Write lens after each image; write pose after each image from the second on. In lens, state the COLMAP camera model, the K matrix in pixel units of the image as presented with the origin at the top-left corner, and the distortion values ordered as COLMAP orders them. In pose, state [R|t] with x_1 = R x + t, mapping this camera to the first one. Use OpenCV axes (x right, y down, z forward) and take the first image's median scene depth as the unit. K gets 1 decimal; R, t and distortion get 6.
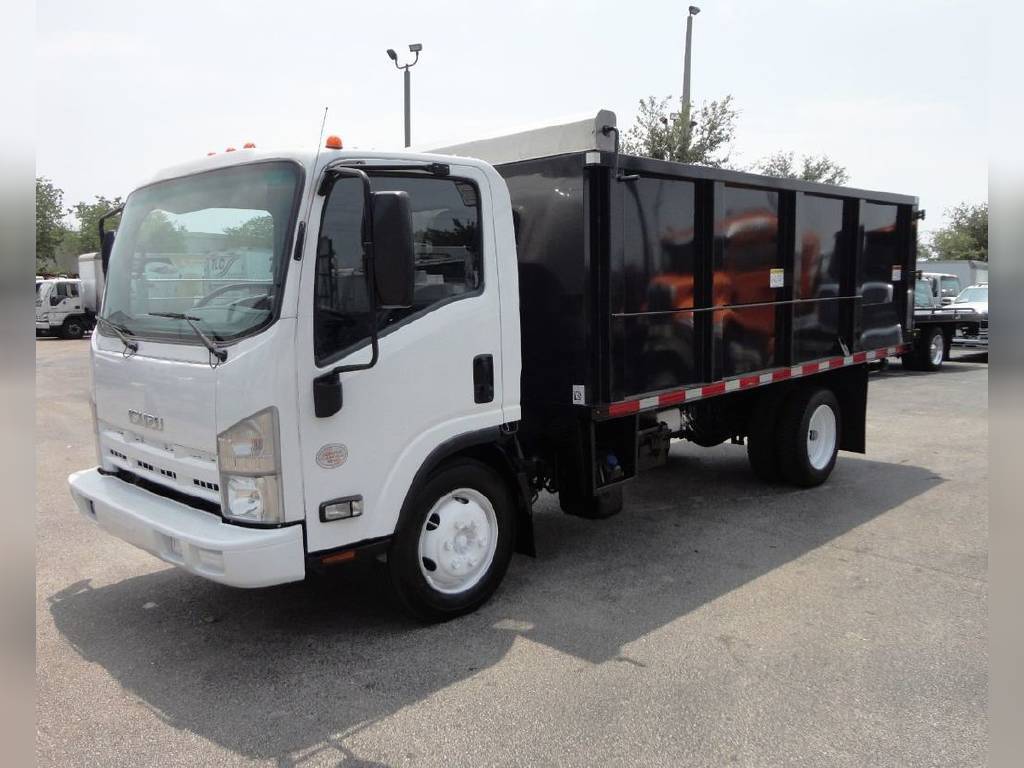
lens RADIAL K [[812.0, 0, 517.2], [0, 812.0, 388.9], [0, 0, 1]] dist [-0.003150, -0.000320]
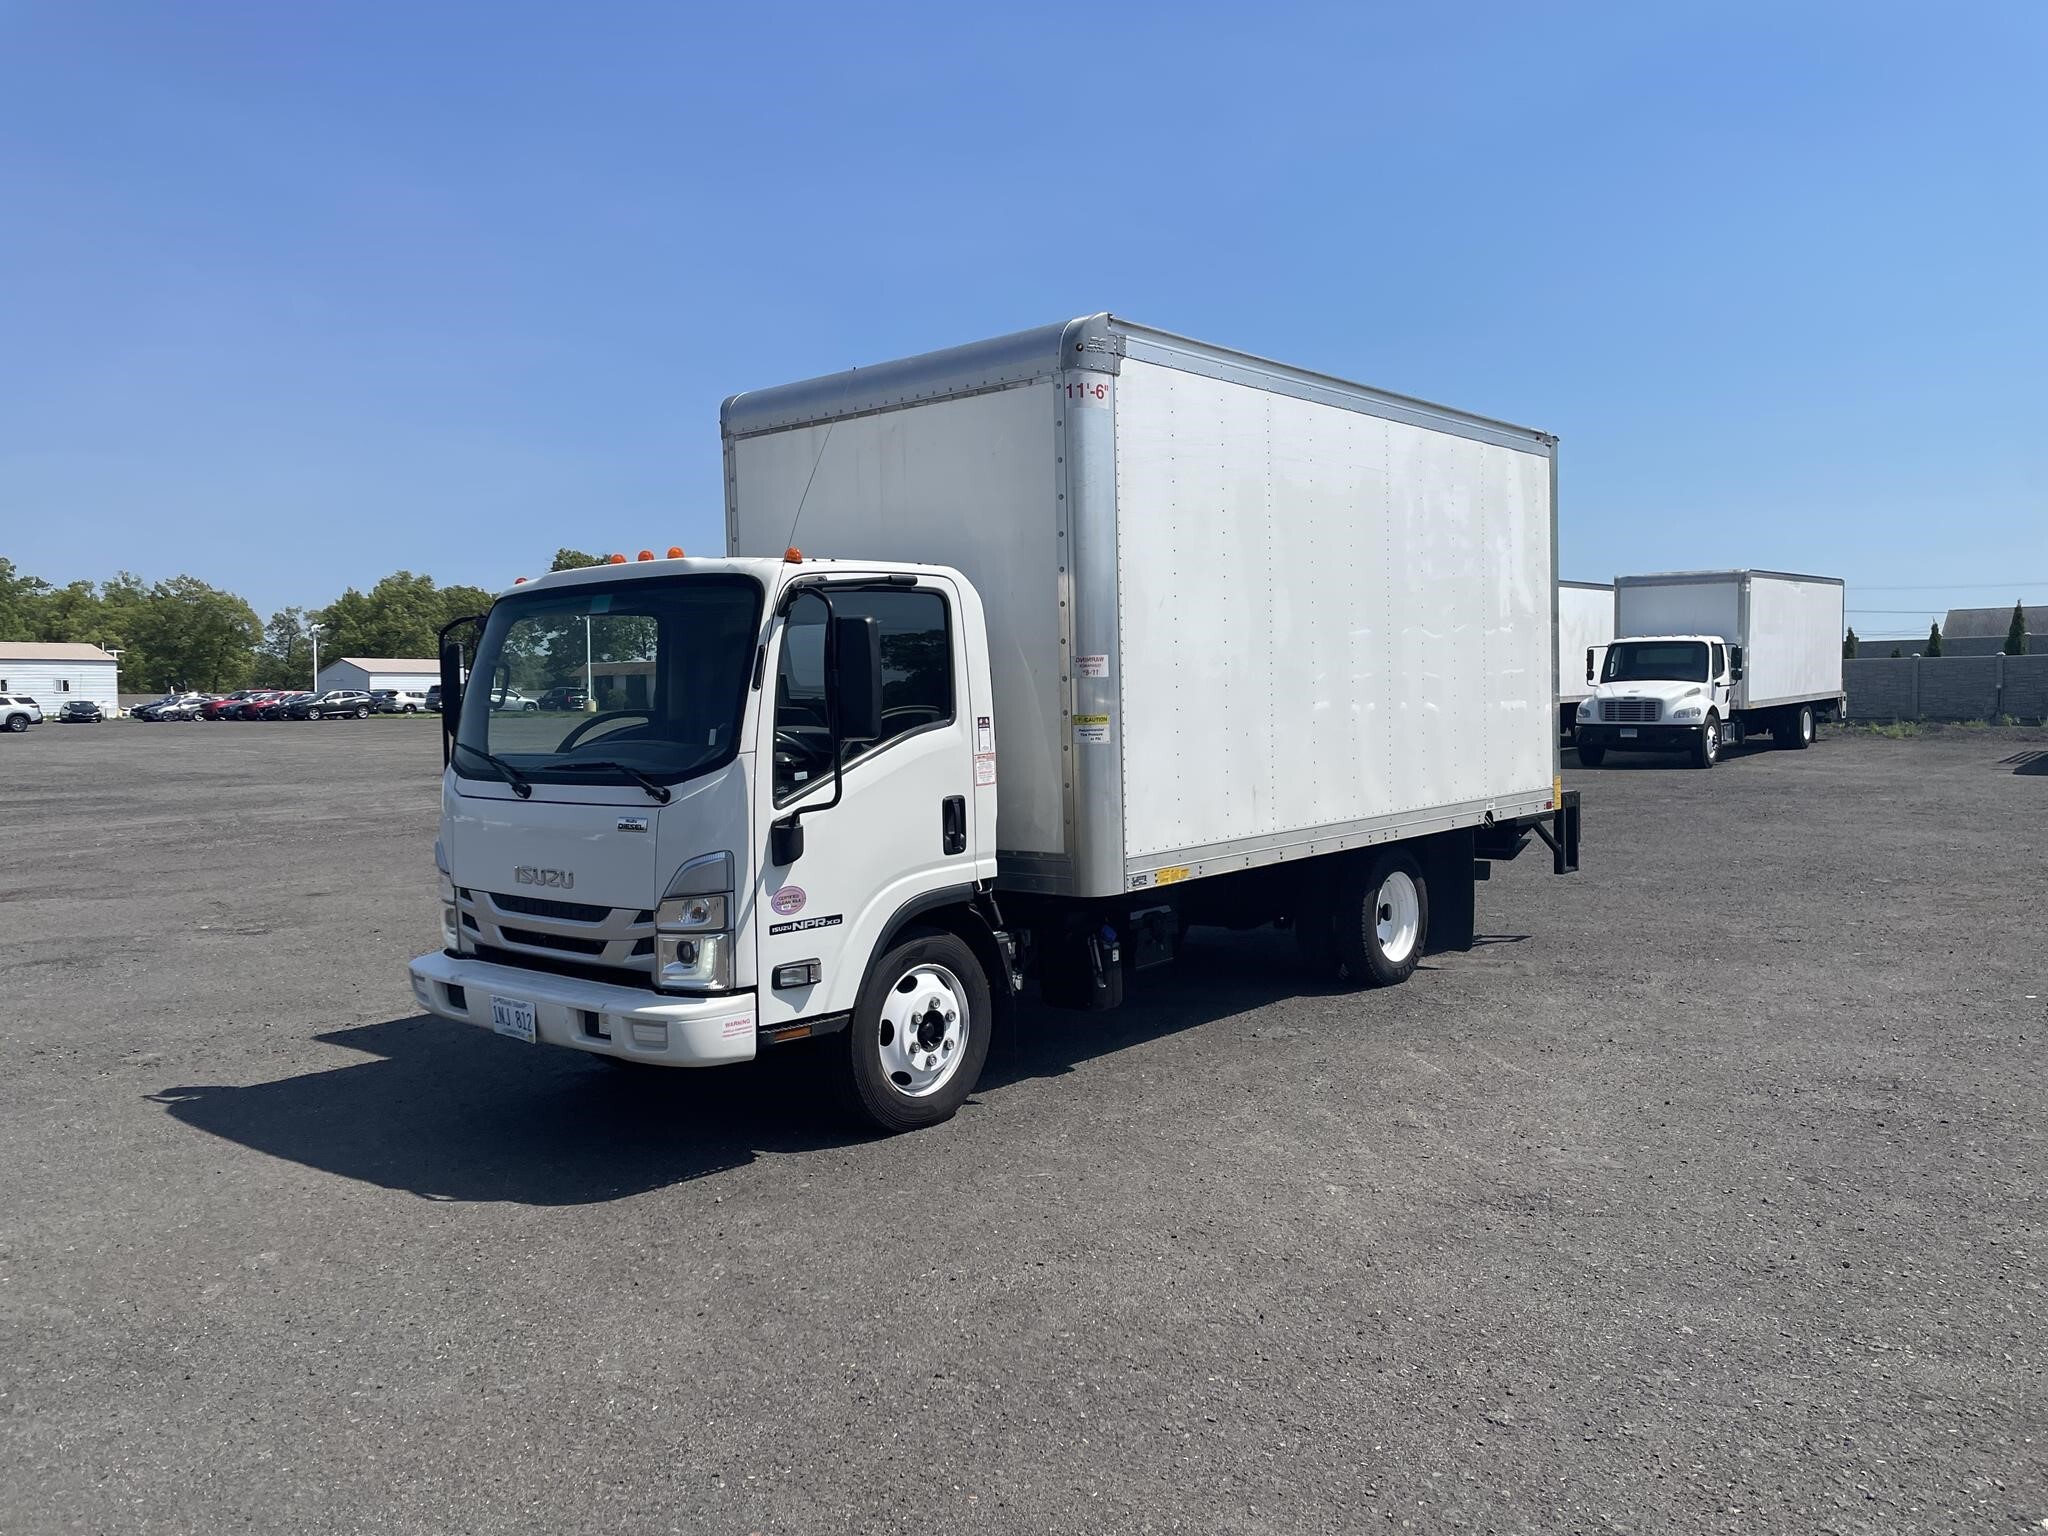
lens RADIAL K [[1624.1, 0, 1026.5], [0, 1624.1, 716.4], [0, 0, 1]] dist [-0.003150, -0.000320]
pose [[0.997891, -0.007573, 0.064467, -0.083560], [0.014820, 0.993520, -0.112686, 0.073955], [-0.063195, 0.113404, 0.991537, -0.744586]]
